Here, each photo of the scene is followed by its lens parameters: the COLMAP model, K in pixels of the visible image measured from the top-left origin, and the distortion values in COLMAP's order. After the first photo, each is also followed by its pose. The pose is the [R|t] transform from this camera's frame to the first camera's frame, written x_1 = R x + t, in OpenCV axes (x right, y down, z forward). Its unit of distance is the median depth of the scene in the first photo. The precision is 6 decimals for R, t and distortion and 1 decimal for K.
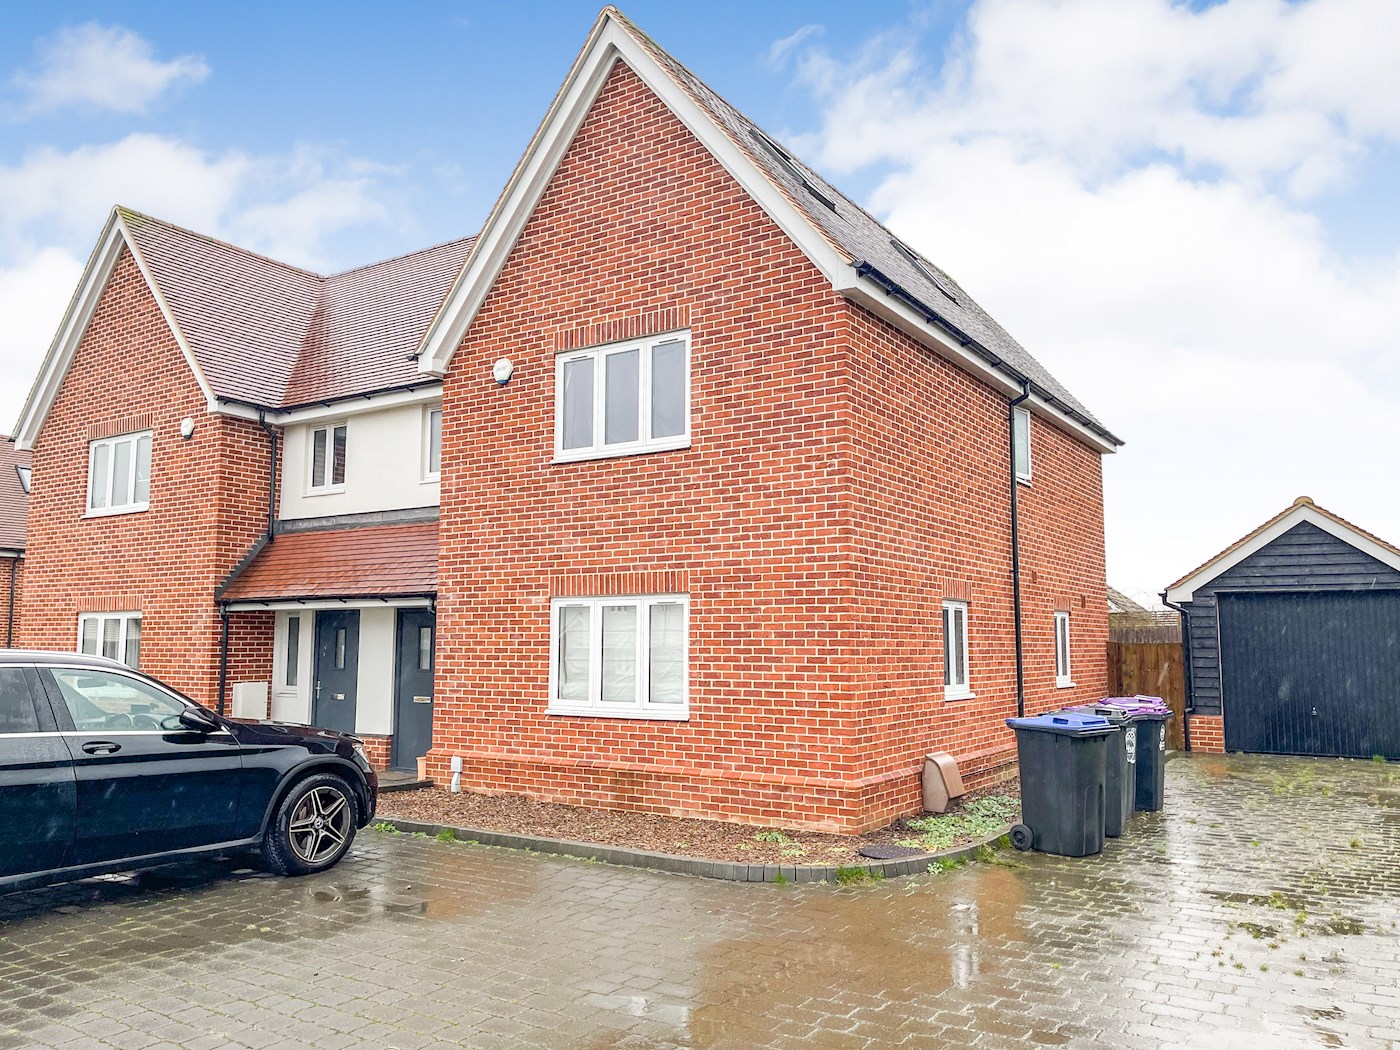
lens RADIAL K [[1058.1, 0, 709.7], [0, 1058.1, 528.9], [0, 0, 1]] dist [0.107598, -0.148107]
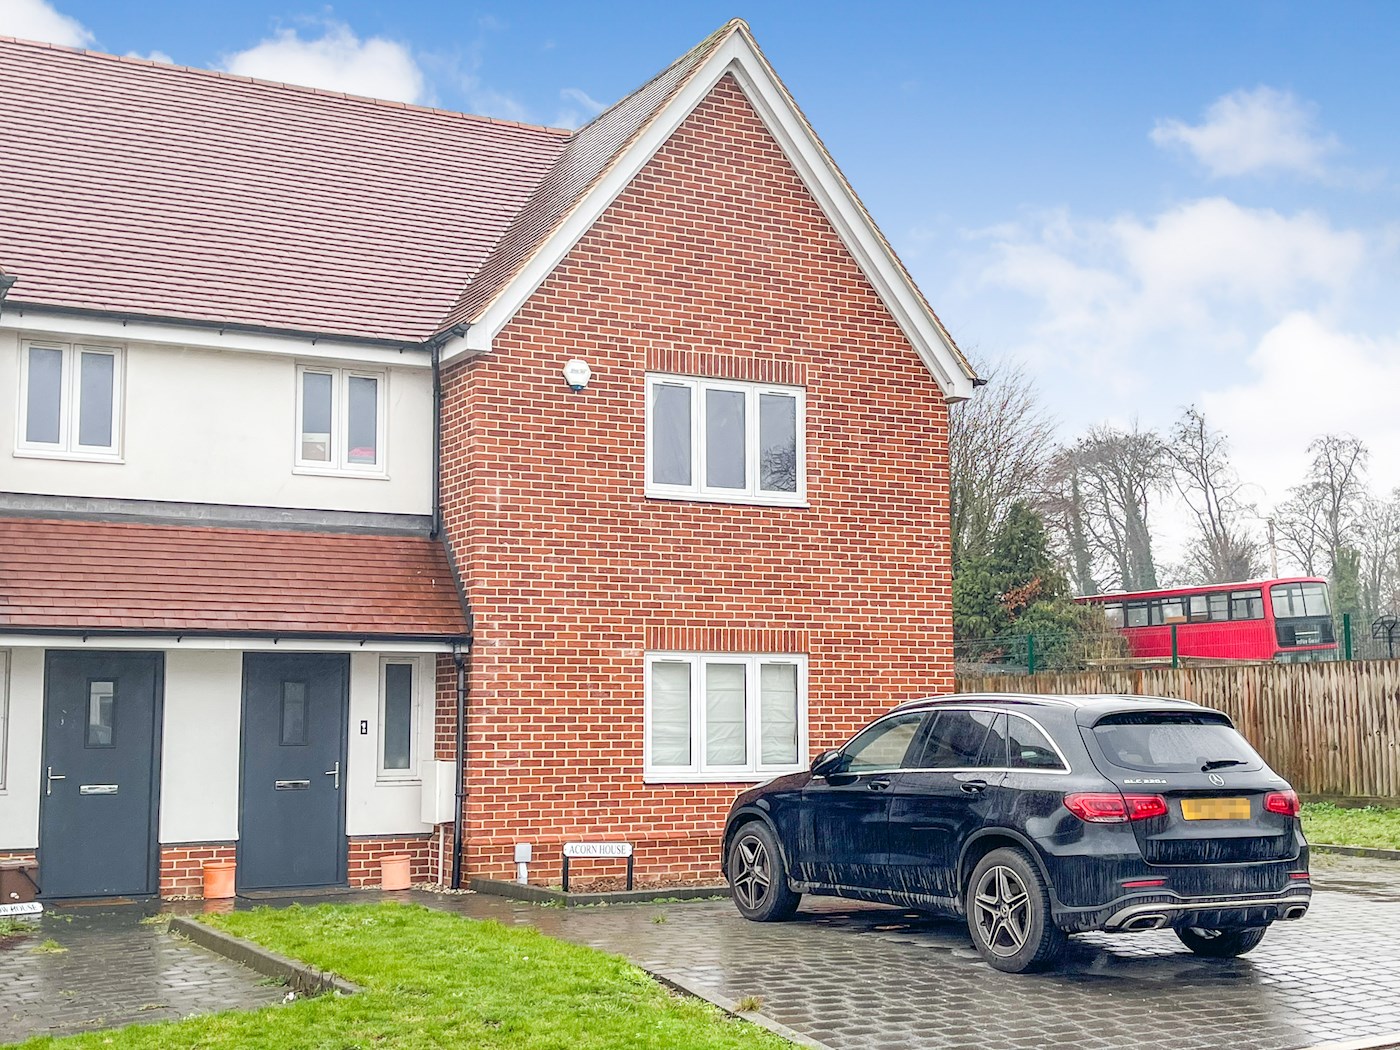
lens RADIAL K [[1801.1, 0, 700.0], [0, 1801.1, 525.0], [0, 0, 1]] dist [0.197887, -0.656185]
pose [[0.485064, 0.095550, 0.869243, -1.445841], [-0.088178, 0.994291, -0.060089, 0.047443], [-0.870022, -0.047501, 0.490720, 0.235428]]
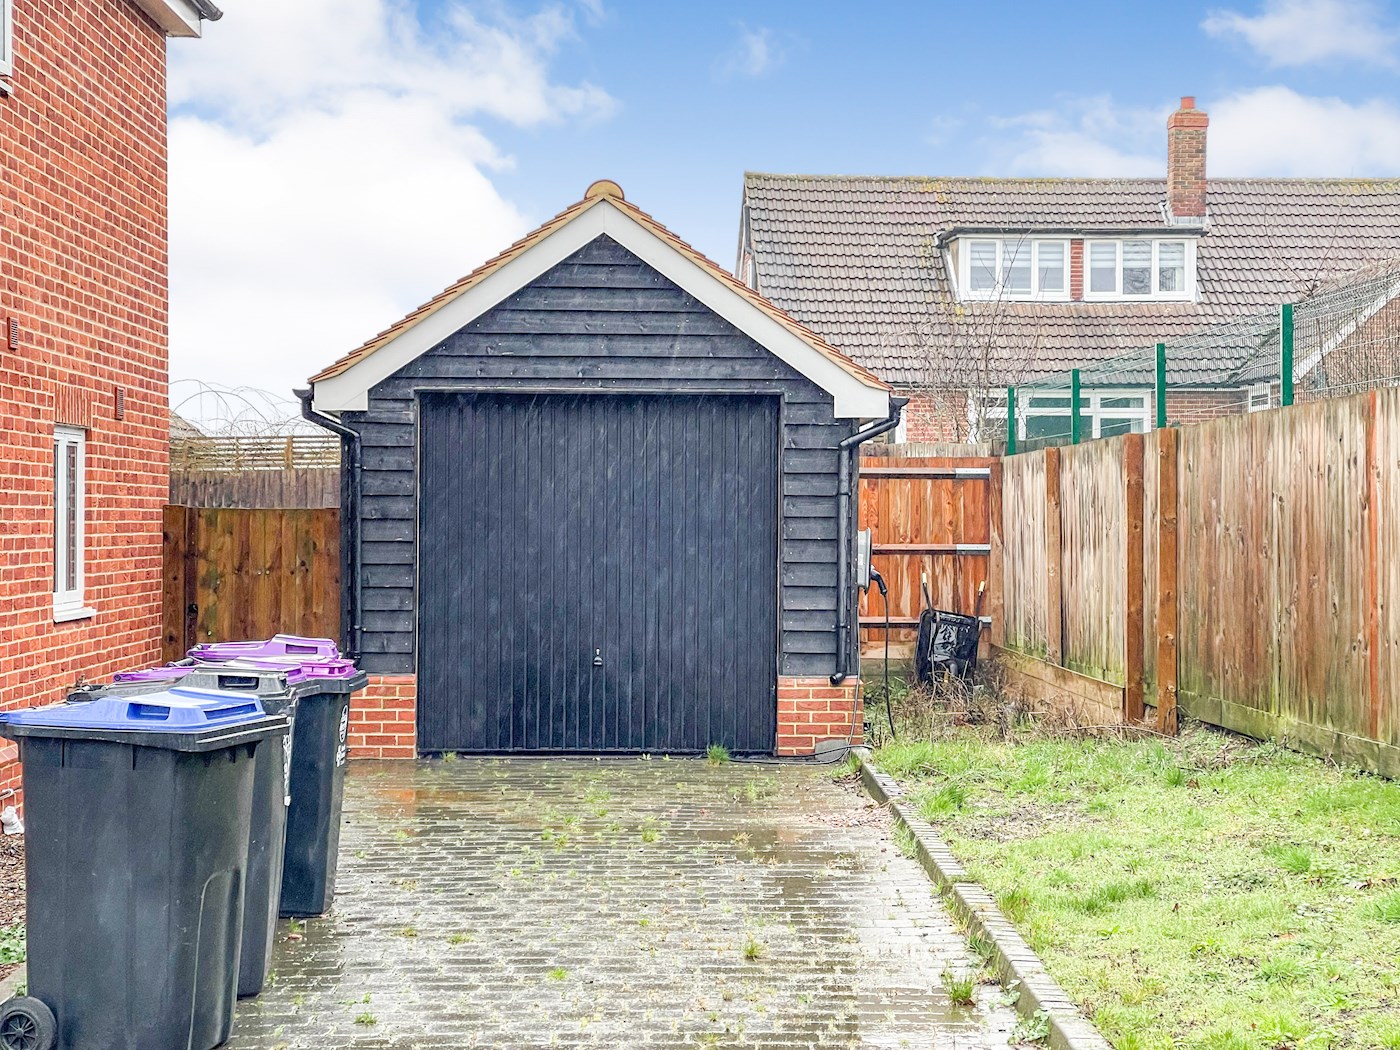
lens RADIAL K [[2565.8, 0, 700.0], [0, 2565.8, 525.0], [0, 0, 1]] dist [0.190508, -0.071851]
pose [[0.830906, -0.000018, 0.556412, -0.009831], [-0.061454, 0.993879, 0.091804, 0.015219], [-0.553008, -0.110474, 0.825819, 0.116090]]
